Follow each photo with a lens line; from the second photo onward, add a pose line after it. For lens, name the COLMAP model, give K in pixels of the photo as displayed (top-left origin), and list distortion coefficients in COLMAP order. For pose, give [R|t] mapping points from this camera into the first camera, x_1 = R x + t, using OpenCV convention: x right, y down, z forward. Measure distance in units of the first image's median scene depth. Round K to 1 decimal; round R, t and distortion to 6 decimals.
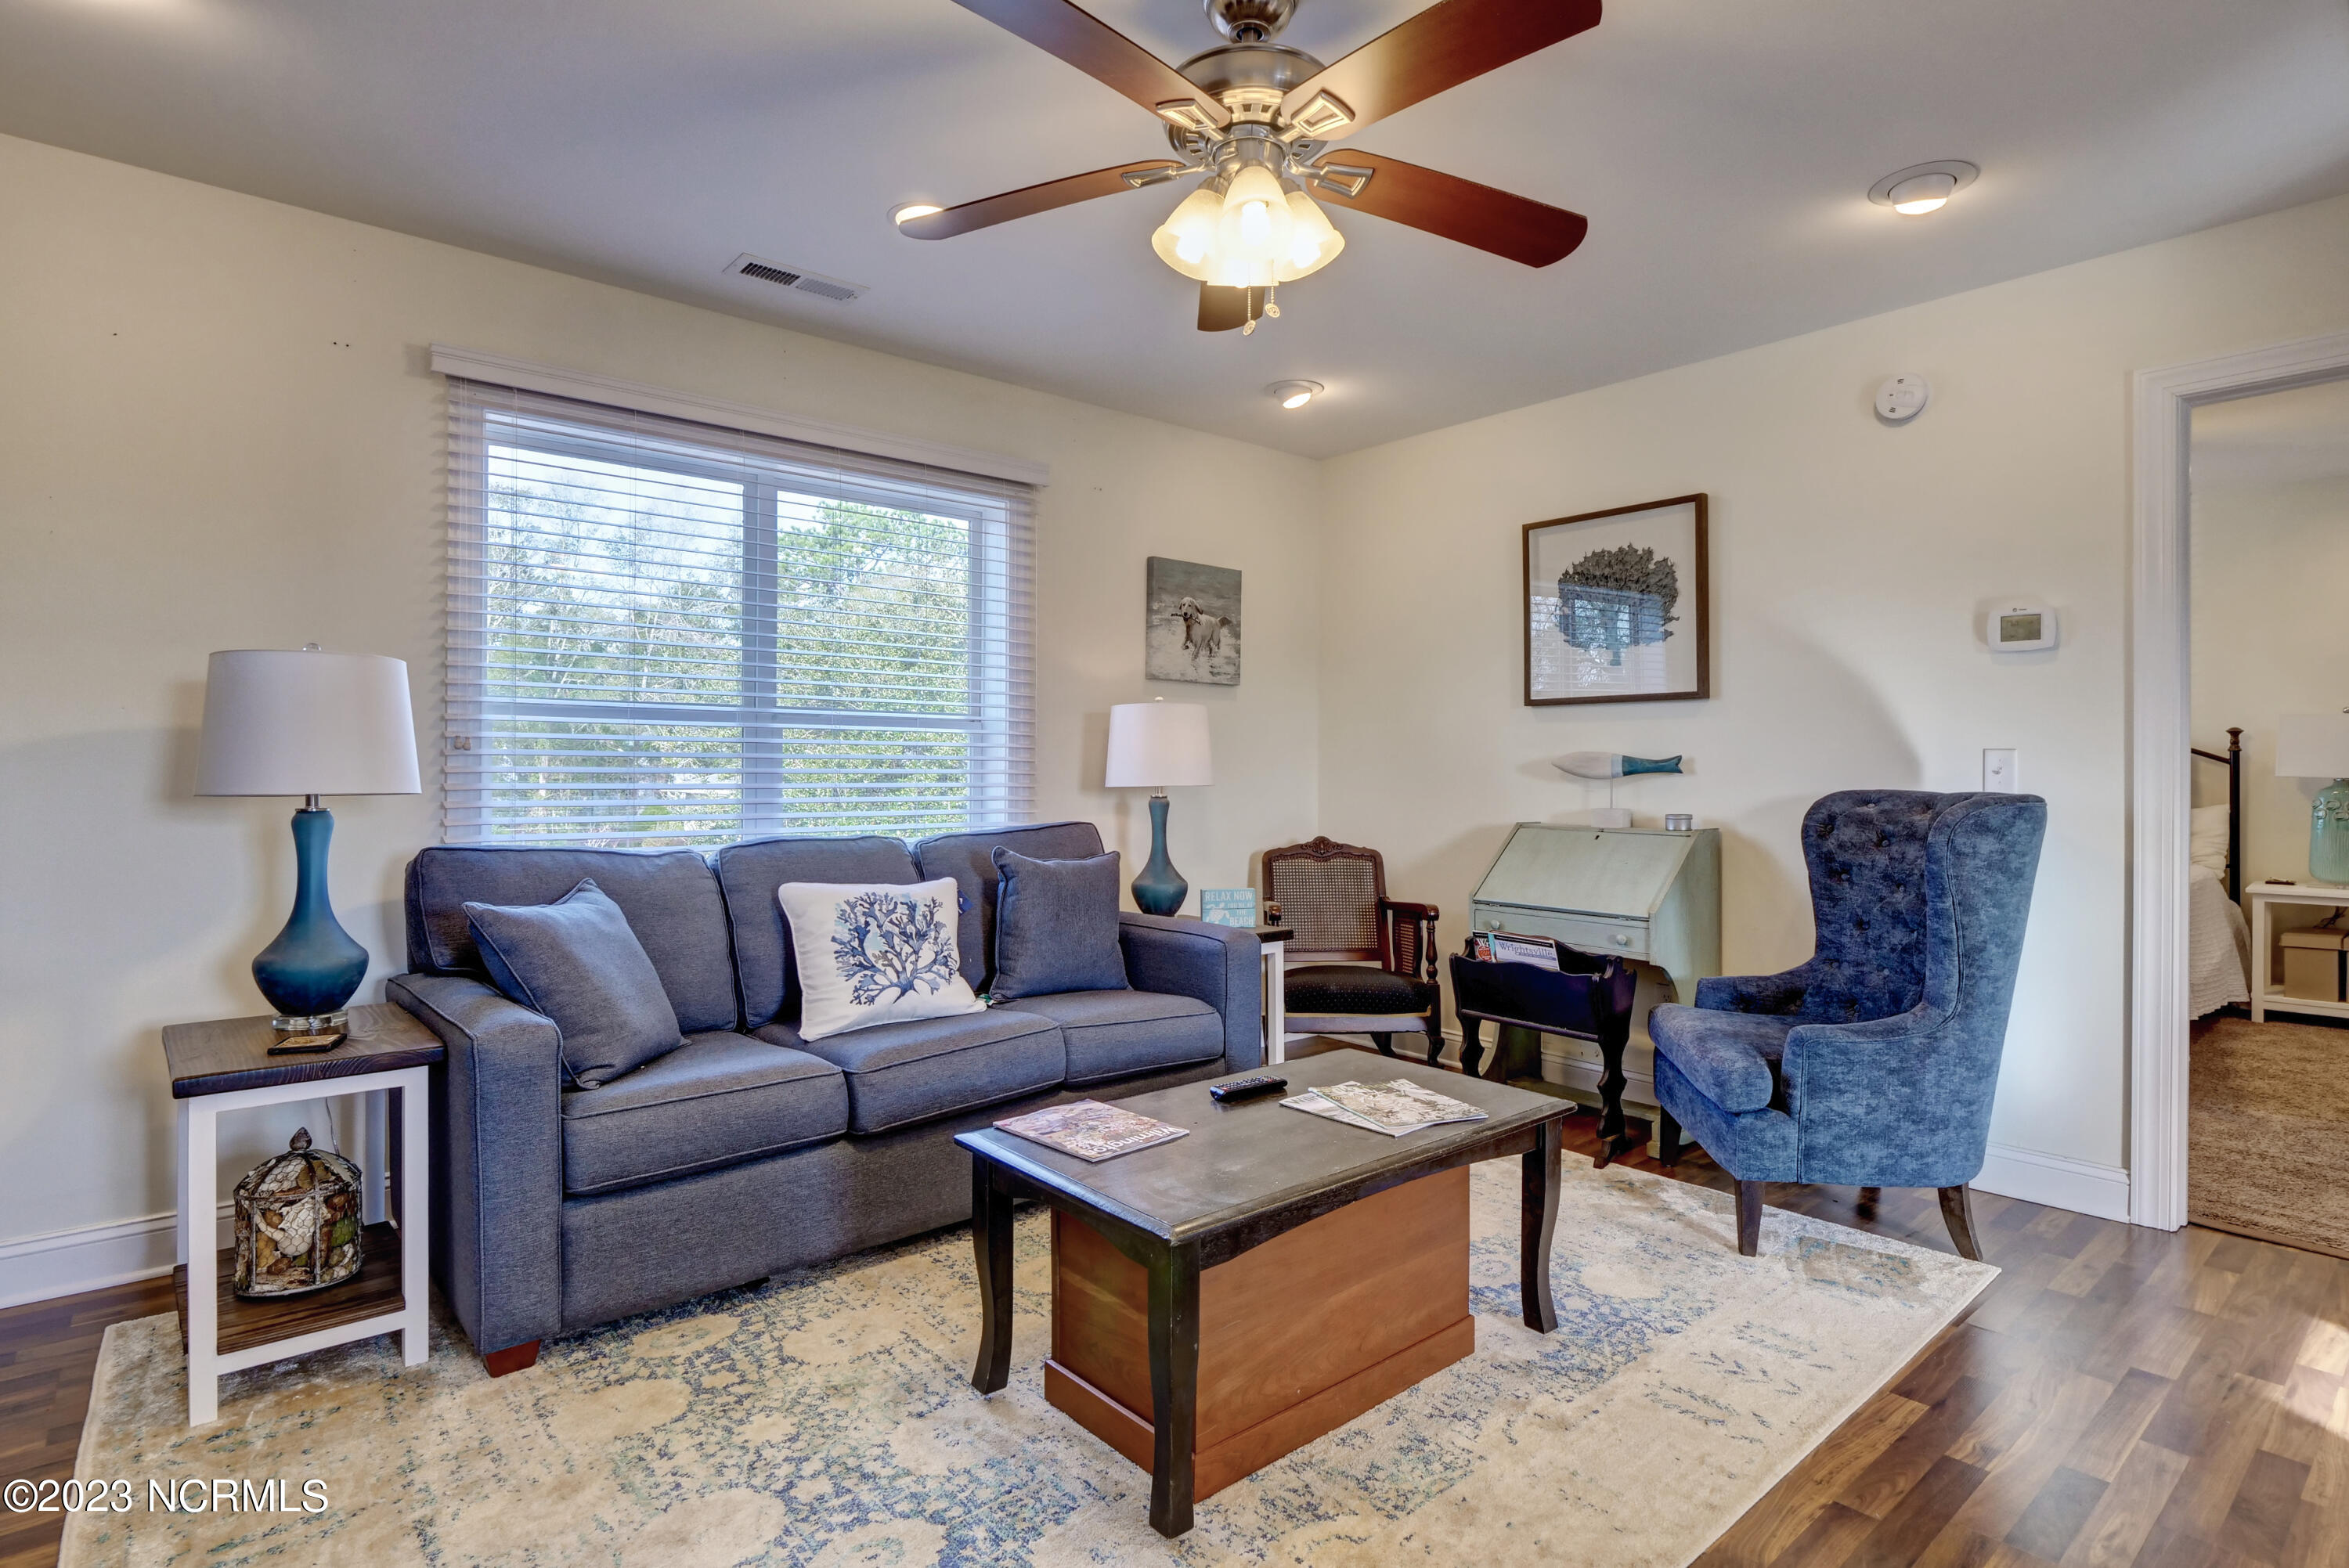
lens RADIAL K [[1187.3, 0, 1174.5], [0, 1187.3, 784.0], [0, 0, 1]] dist [0.000861, 0.000026]
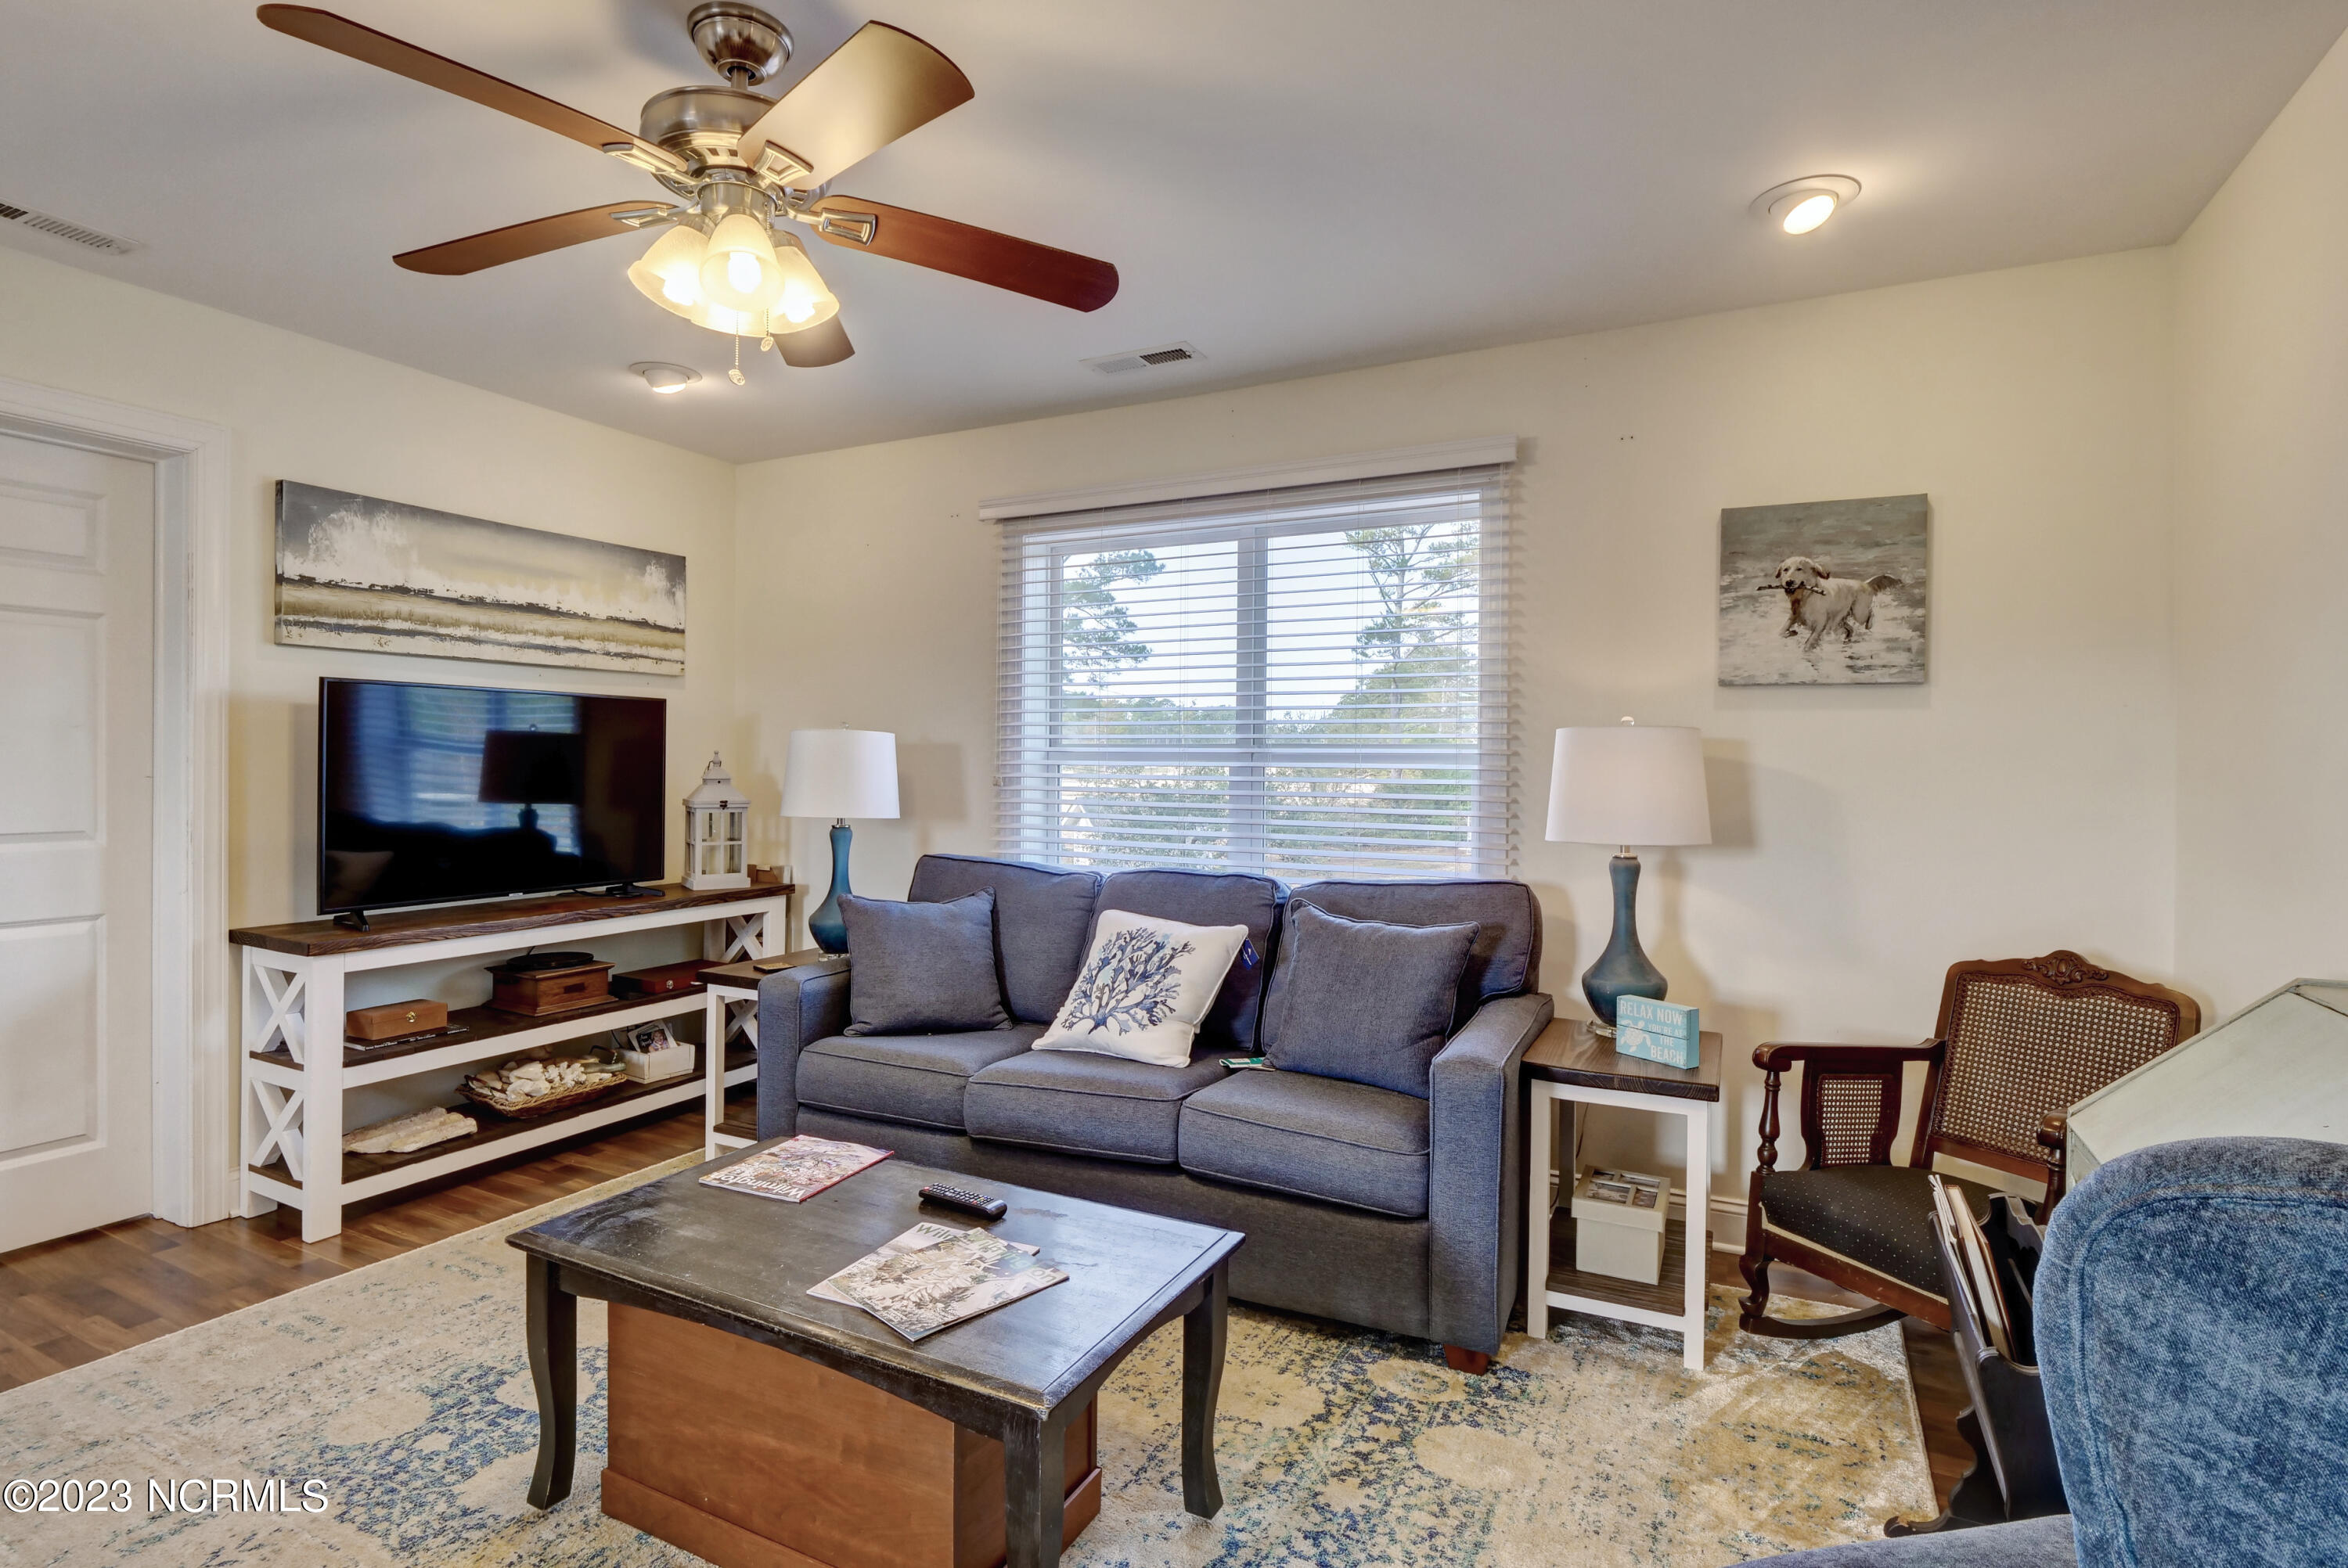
lens RADIAL K [[1164.8, 0, 1174.0], [0, 1164.8, 784.0], [0, 0, 1]] dist [-0.002696, -0.000319]
pose [[0.370513, 0.017175, -0.928668, 0.495046], [-0.016407, 0.999794, 0.011944, -0.034104], [0.928682, 0.010812, 0.370719, 0.450309]]
